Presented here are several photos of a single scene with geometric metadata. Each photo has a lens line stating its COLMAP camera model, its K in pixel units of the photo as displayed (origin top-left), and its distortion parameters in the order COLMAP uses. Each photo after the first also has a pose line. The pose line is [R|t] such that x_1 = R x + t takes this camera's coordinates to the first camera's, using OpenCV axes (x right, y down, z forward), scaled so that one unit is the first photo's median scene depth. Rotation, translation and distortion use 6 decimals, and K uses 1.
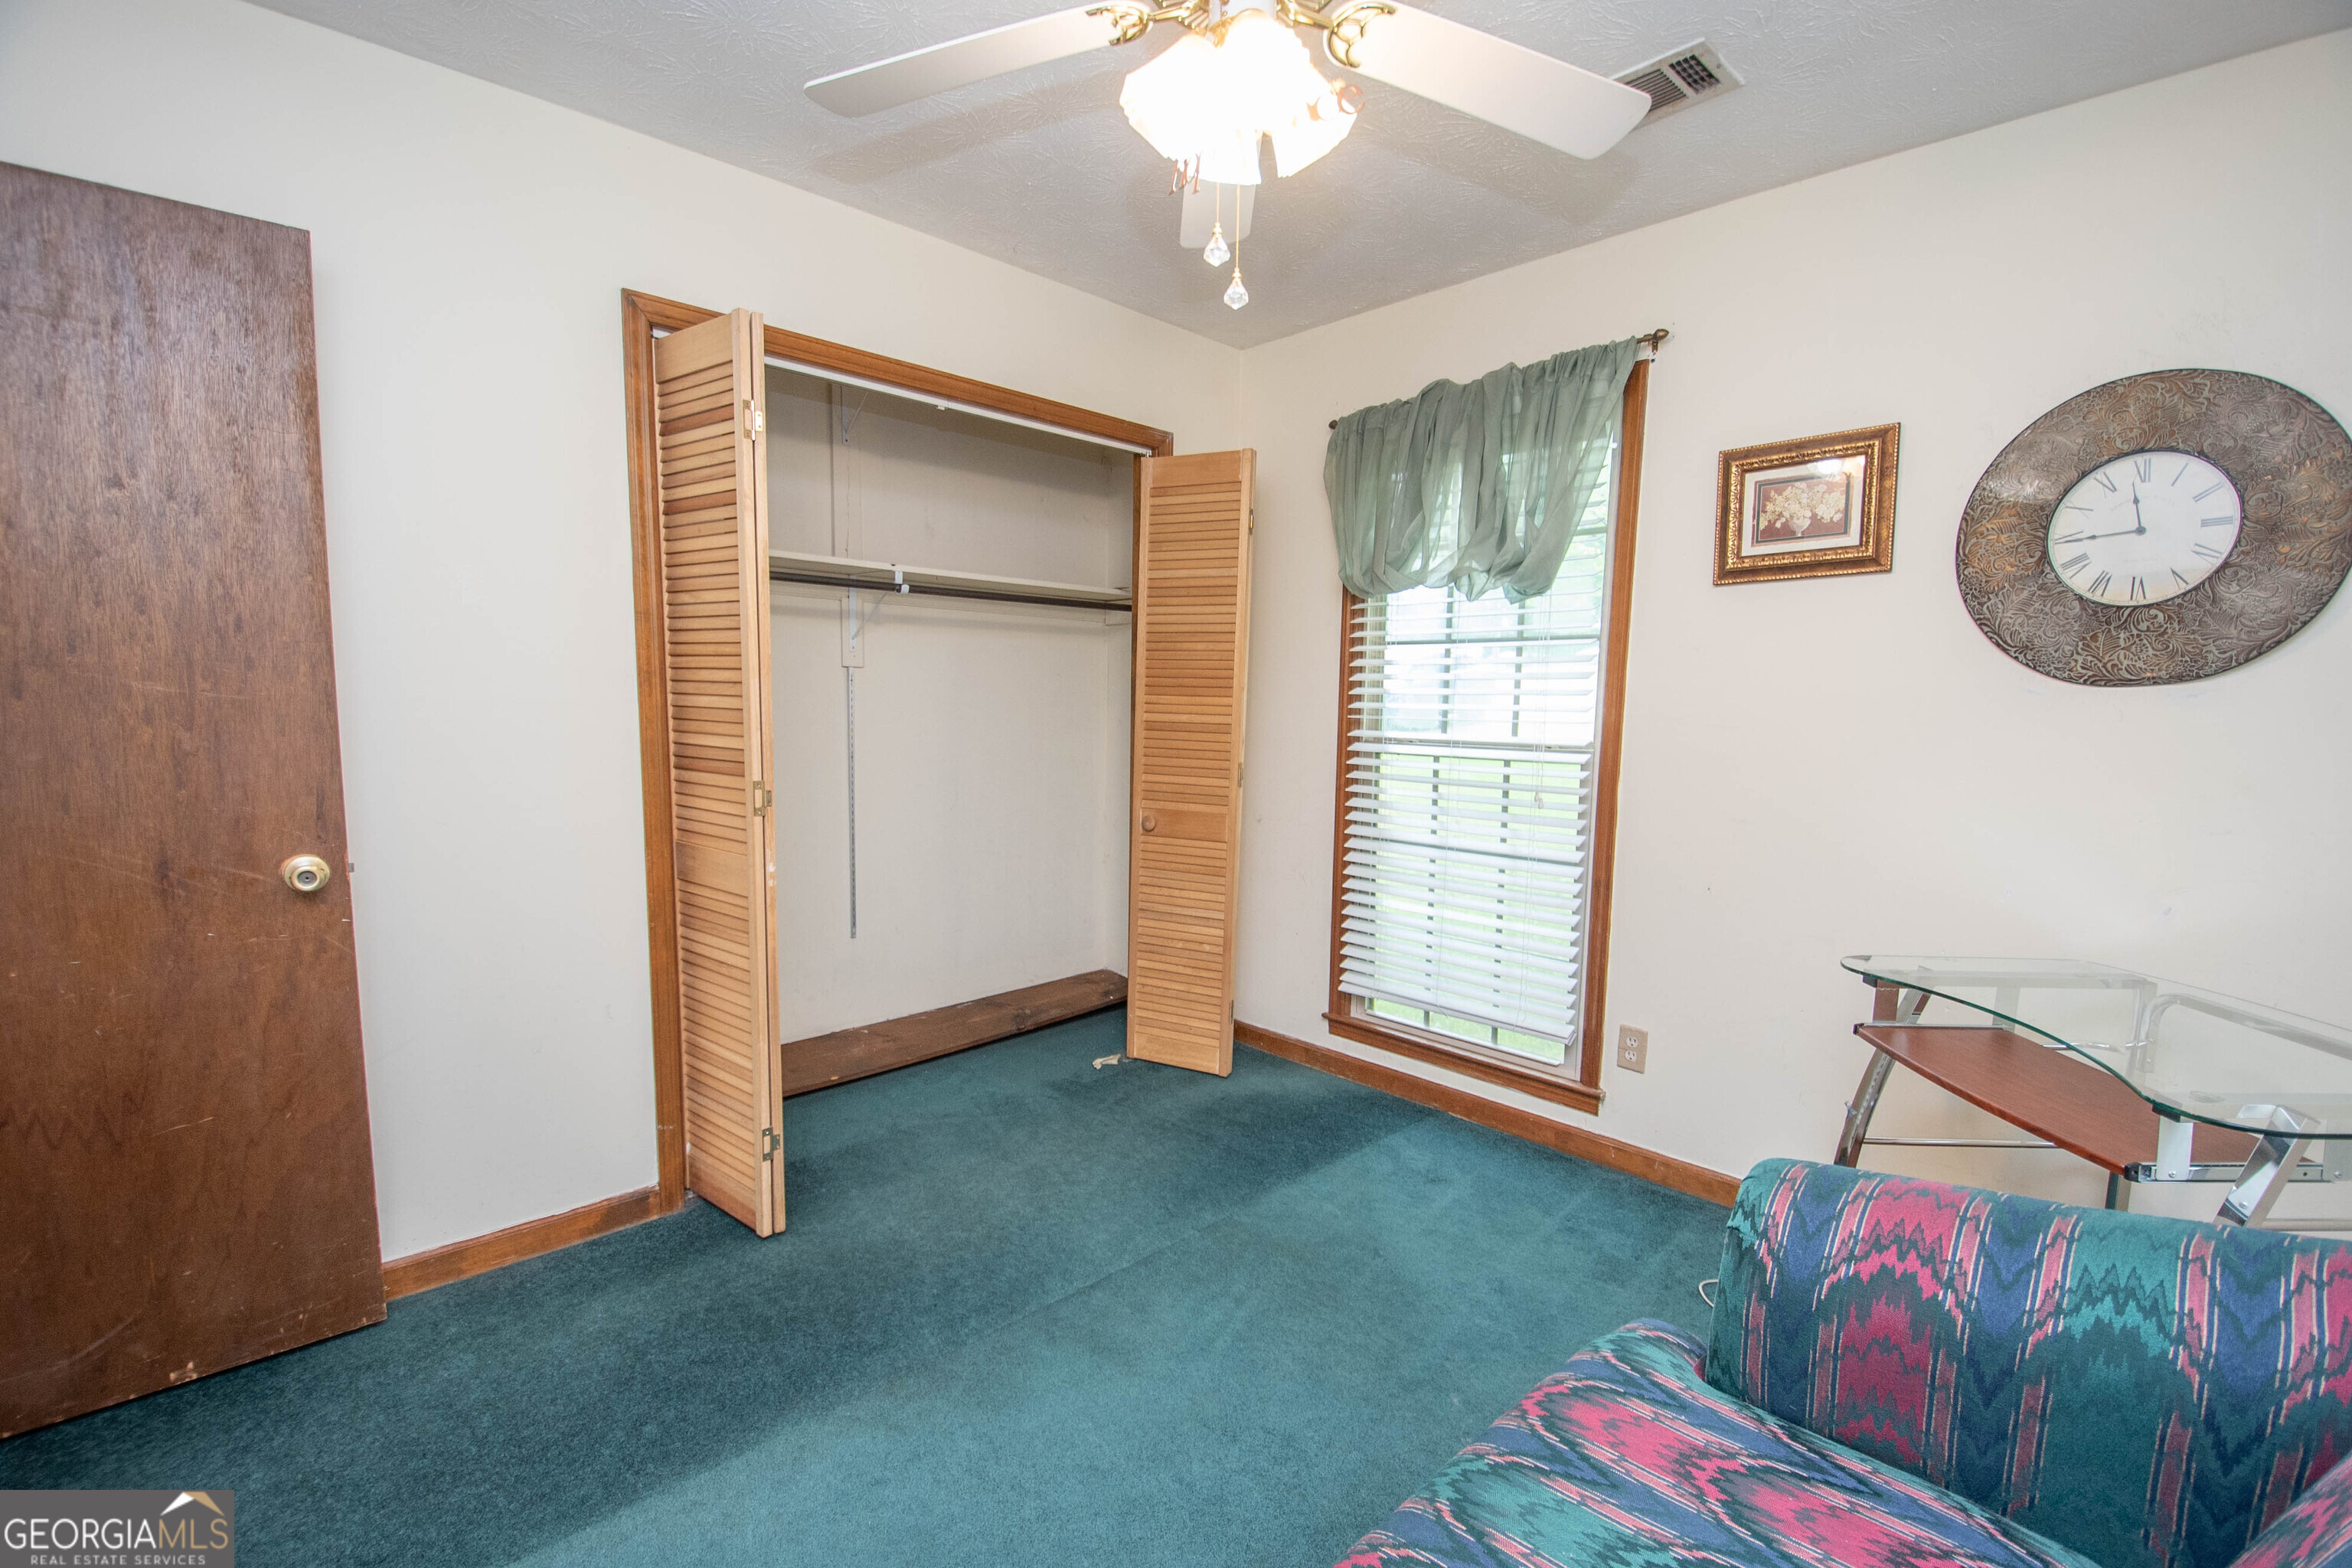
lens RADIAL K [[1009.1, 0, 1175.4], [0, 1009.1, 831.3], [0, 0, 1]] dist [-0.045136, -0.000214]
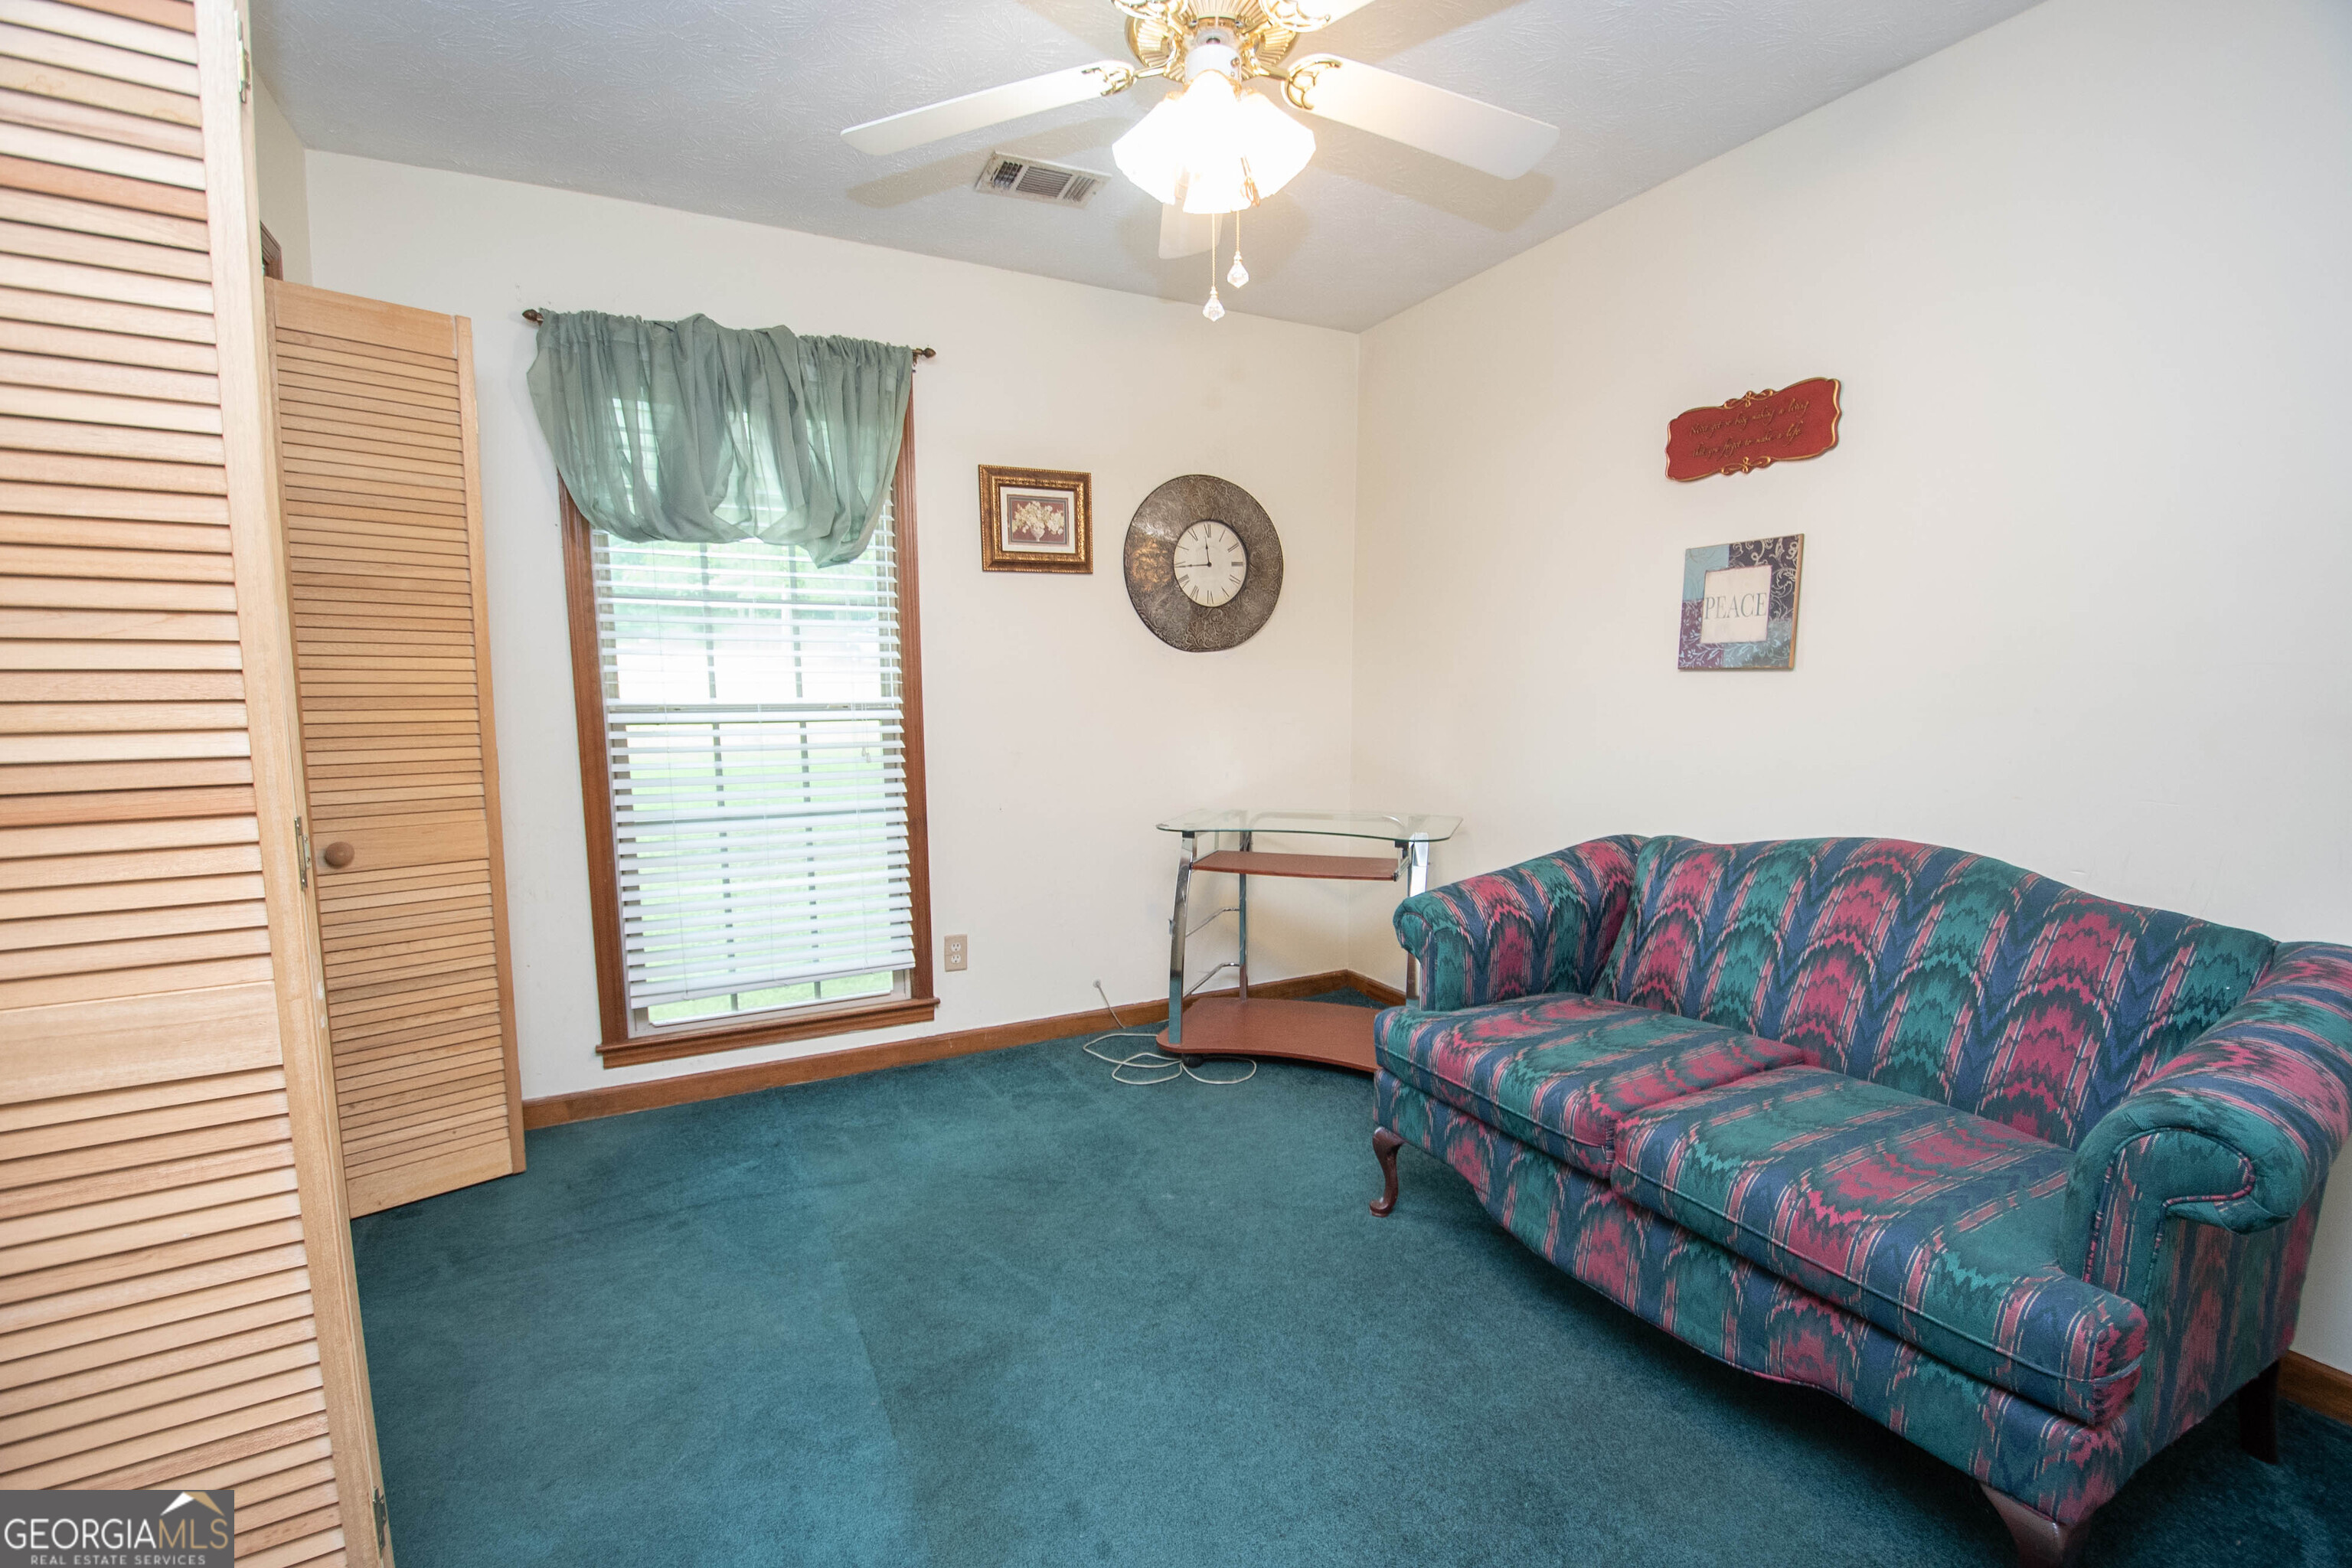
lens RADIAL K [[1036.3, 0, 1176.4], [0, 1036.3, 809.3], [0, 0, 1]] dist [0.010865, -0.021566]
pose [[0.274680, -0.133348, 0.952244, -0.711988], [0.123569, 0.987021, 0.102573, -0.053169], [-0.953563, 0.089493, 0.287592, 0.419354]]
